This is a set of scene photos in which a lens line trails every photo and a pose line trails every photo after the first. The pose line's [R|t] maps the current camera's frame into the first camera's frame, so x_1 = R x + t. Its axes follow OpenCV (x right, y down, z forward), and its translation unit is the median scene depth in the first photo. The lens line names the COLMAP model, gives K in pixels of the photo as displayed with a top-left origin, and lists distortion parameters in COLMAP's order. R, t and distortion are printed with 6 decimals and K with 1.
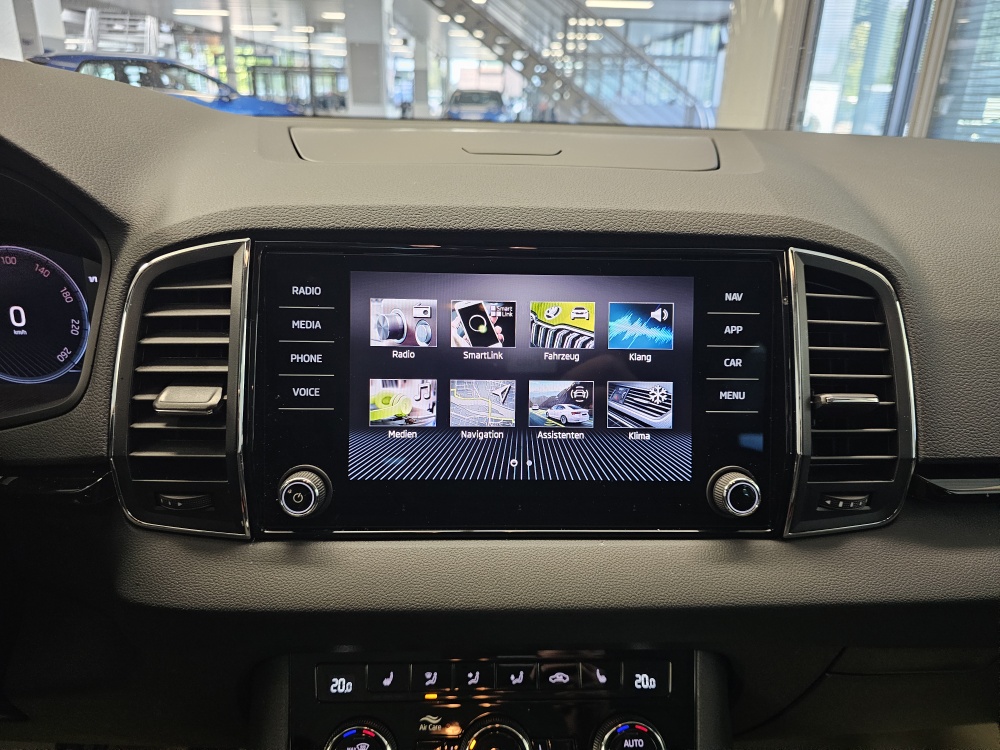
lens RADIAL K [[690.8, 0, 501.4], [0, 690.8, 368.0], [0, 0, 1]] dist [0.031405, -0.056483]
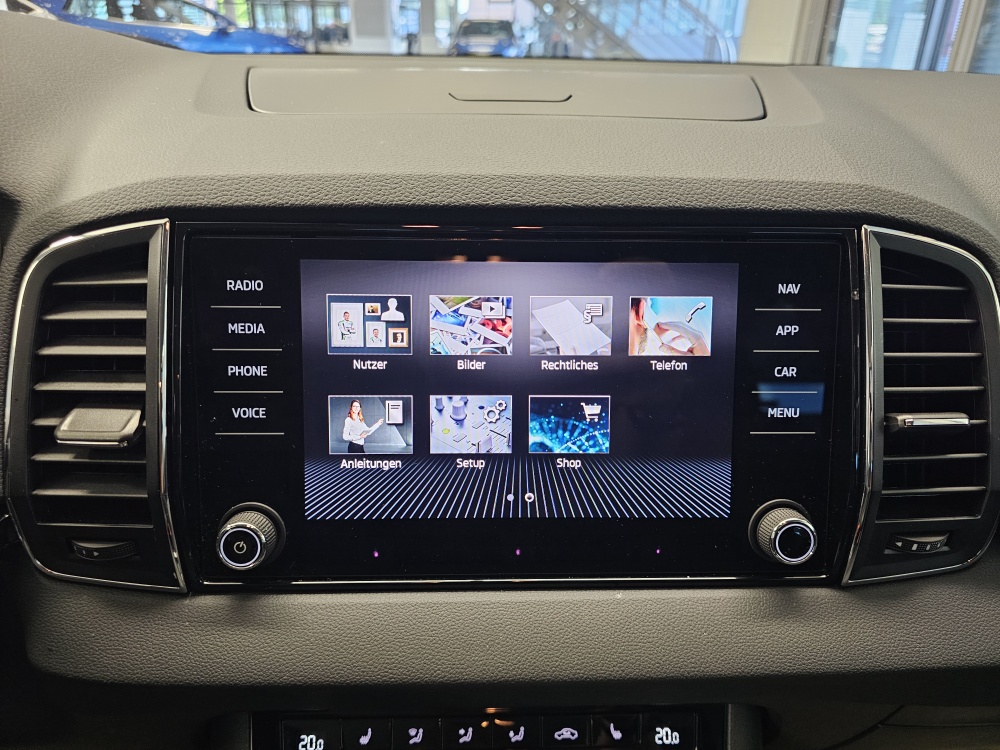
lens RADIAL K [[697.4, 0, 507.8], [0, 697.4, 369.2], [0, 0, 1]] dist [0.019845, -0.040742]
pose [[0.999957, -0.003978, -0.008420, 0.022439], [0.004658, 0.996595, 0.082322, -0.078192], [0.008064, -0.082358, 0.996570, 0.199233]]
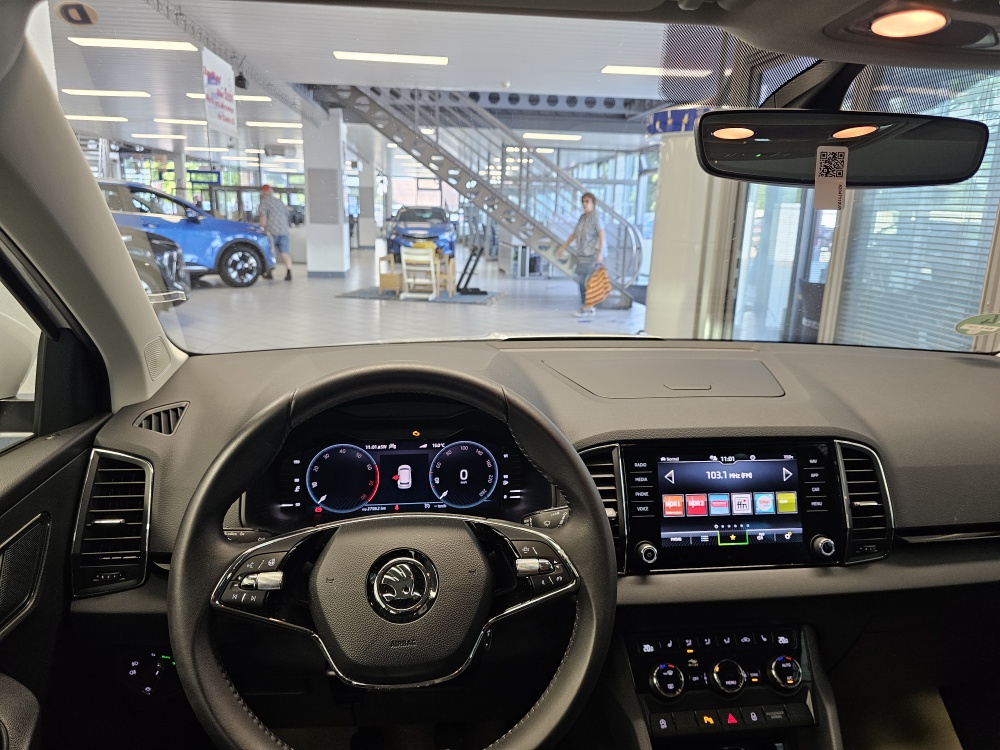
lens RADIAL K [[676.6, 0, 499.2], [0, 676.6, 373.1], [0, 0, 1]] dist [0.080403, -0.117048]
pose [[0.995562, -0.020590, 0.091831, -0.941960], [0.032585, 0.990834, -0.131100, -0.129641], [-0.088290, 0.133510, 0.987107, -1.254382]]
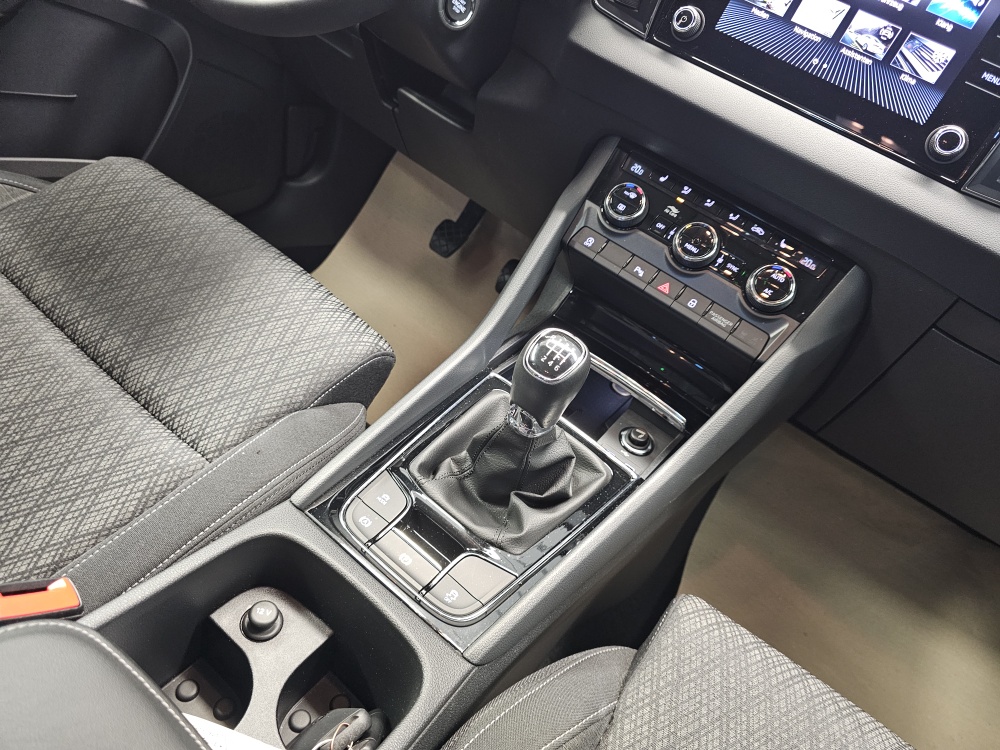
lens RADIAL K [[682.7, 0, 497.3], [0, 682.7, 368.6], [0, 0, 1]] dist [0.024144, -0.035832]
pose [[0.758295, 0.549026, -0.351510, 0.380511], [-0.451658, 0.831271, 0.324028, 0.518841], [0.470100, -0.086947, 0.878320, -0.683965]]
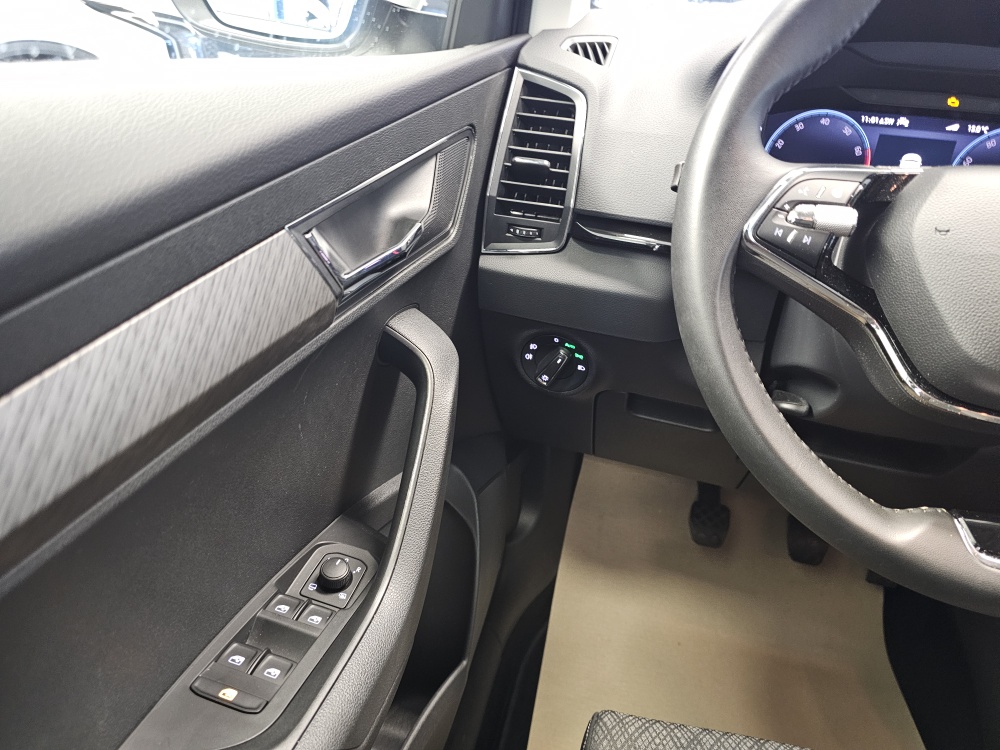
lens RADIAL K [[683.5, 0, 495.7], [0, 683.5, 372.7], [0, 0, 1]] dist [0.032788, -0.044865]
pose [[0.956437, 0.158055, -0.245451, -1.529526], [-0.123930, 0.981066, 0.148831, 0.256610], [0.264327, -0.111928, 0.957916, -0.690467]]
